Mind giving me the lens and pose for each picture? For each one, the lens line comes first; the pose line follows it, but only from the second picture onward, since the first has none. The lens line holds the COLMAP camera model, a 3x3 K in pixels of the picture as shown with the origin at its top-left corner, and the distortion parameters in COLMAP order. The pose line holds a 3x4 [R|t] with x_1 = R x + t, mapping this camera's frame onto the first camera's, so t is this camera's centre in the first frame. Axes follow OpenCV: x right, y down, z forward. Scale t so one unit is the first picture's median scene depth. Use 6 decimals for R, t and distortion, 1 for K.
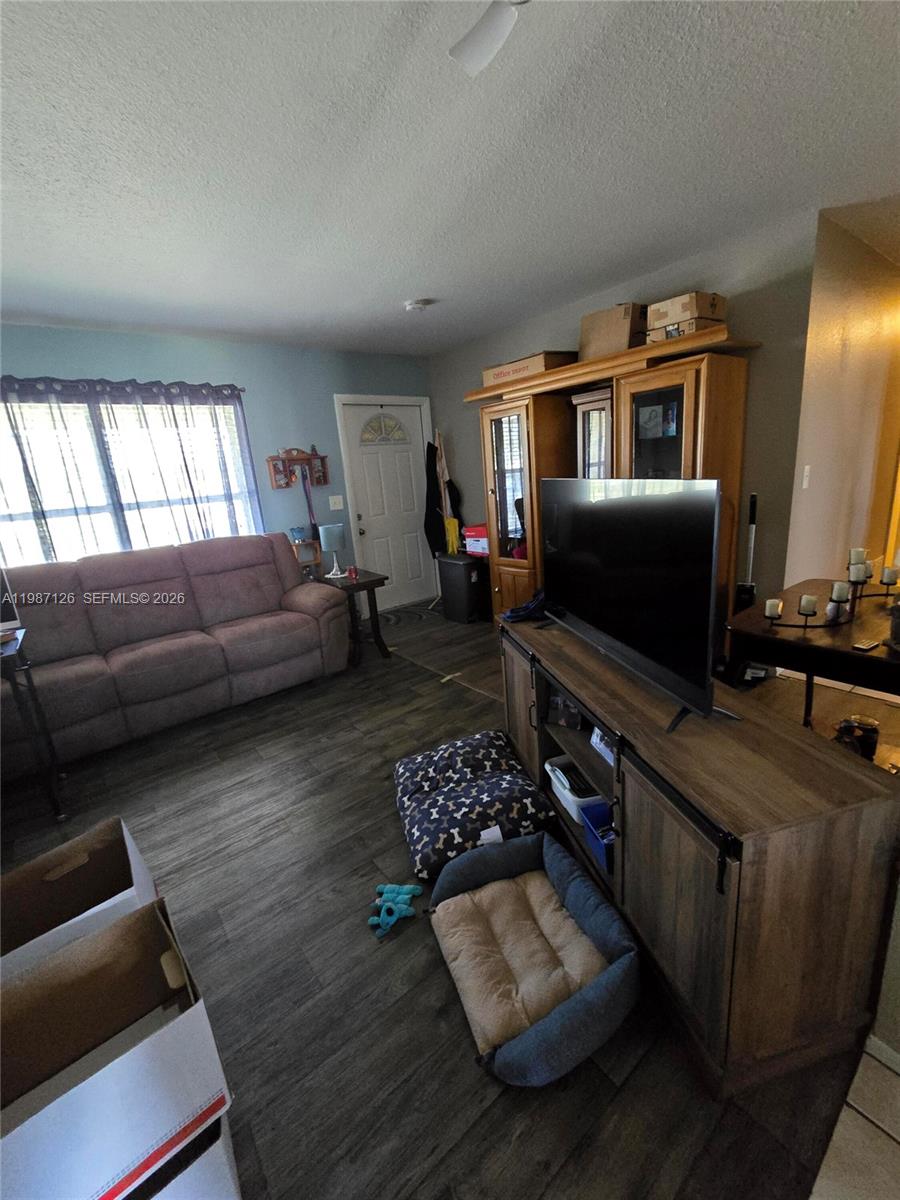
lens RADIAL K [[488.5, 0, 458.2], [0, 488.5, 594.9], [0, 0, 1]] dist [-0.004037, 0.000626]
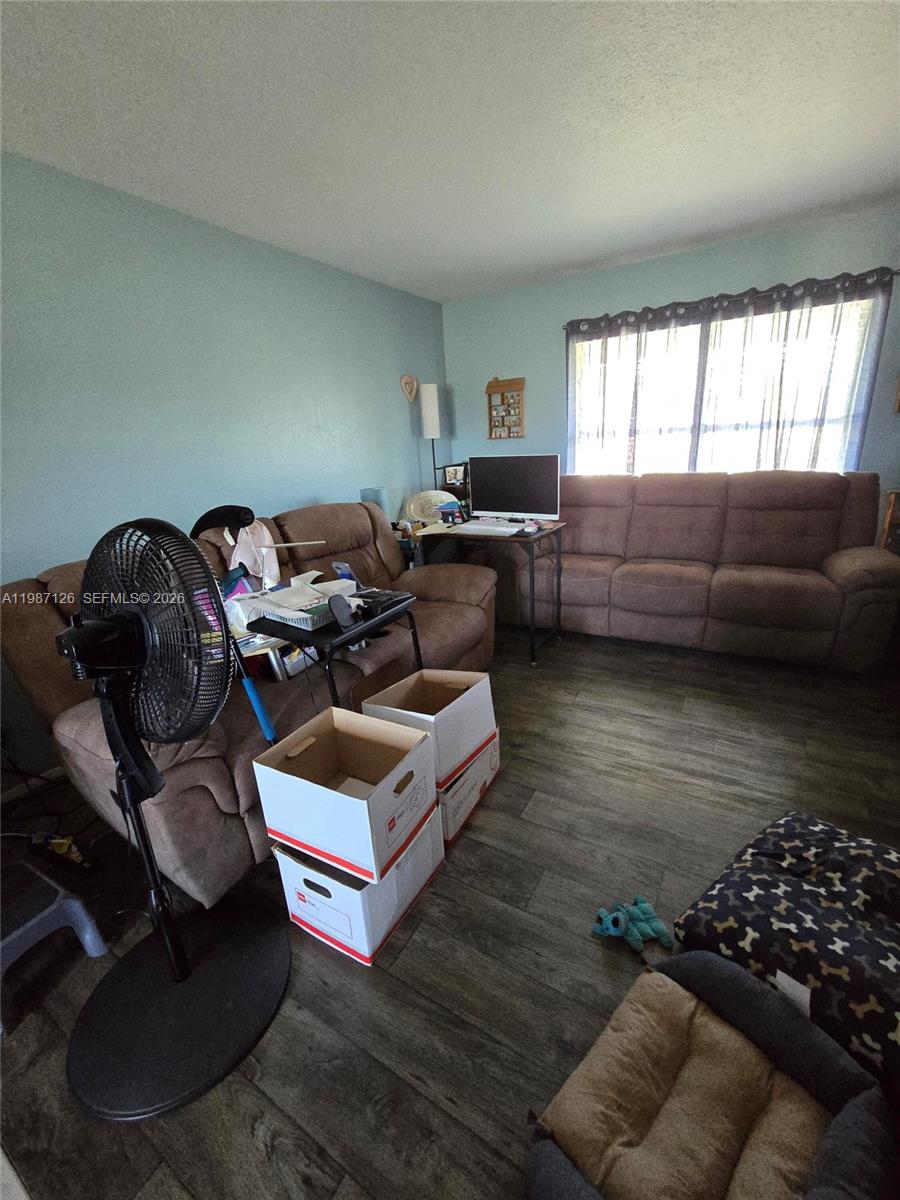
lens RADIAL K [[488.5, 0, 458.2], [0, 488.5, 594.9], [0, 0, 1]] dist [-0.004037, 0.000626]
pose [[0.365713, 0.337065, -0.867549, 0.261563], [-0.203243, 0.938545, 0.278972, -0.069834], [0.908266, 0.074300, 0.411744, 0.284648]]
